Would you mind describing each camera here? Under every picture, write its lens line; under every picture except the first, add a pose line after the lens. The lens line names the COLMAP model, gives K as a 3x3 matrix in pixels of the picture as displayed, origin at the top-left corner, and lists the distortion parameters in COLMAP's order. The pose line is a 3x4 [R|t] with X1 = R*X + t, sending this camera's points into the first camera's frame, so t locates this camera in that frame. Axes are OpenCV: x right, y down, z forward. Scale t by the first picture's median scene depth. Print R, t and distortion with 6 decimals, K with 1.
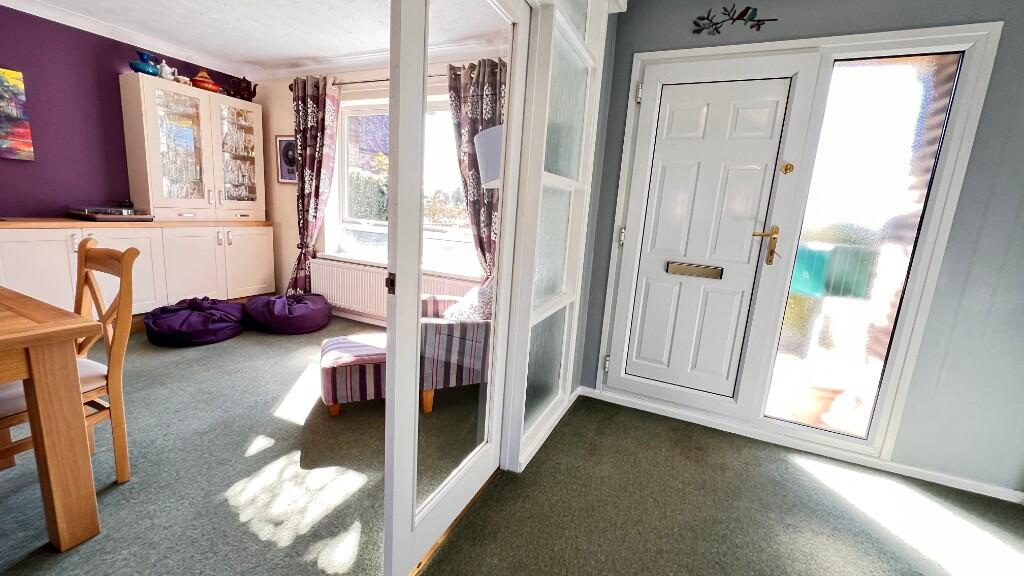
lens RADIAL K [[405.0, 0, 505.2], [0, 405.0, 284.9], [0, 0, 1]] dist [-0.000430, -0.000709]
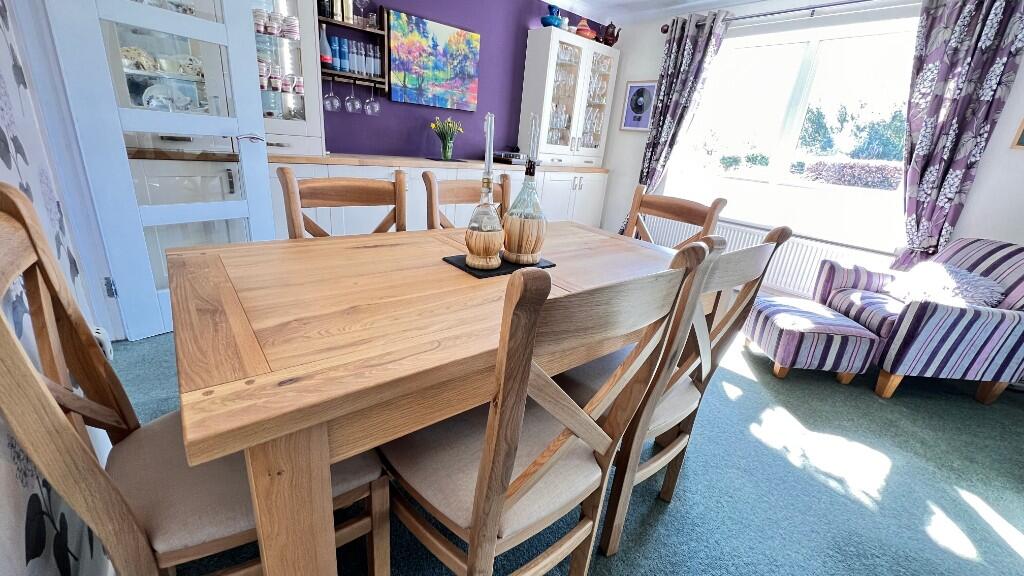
lens RADIAL K [[405.0, 0, 505.2], [0, 405.0, 284.9], [0, 0, 1]] dist [-0.000430, -0.000709]
pose [[0.904887, 0.157088, -0.395604, -0.400636], [-0.106507, 0.983404, 0.146875, 0.015025], [0.412111, -0.090770, 0.906601, -0.095693]]
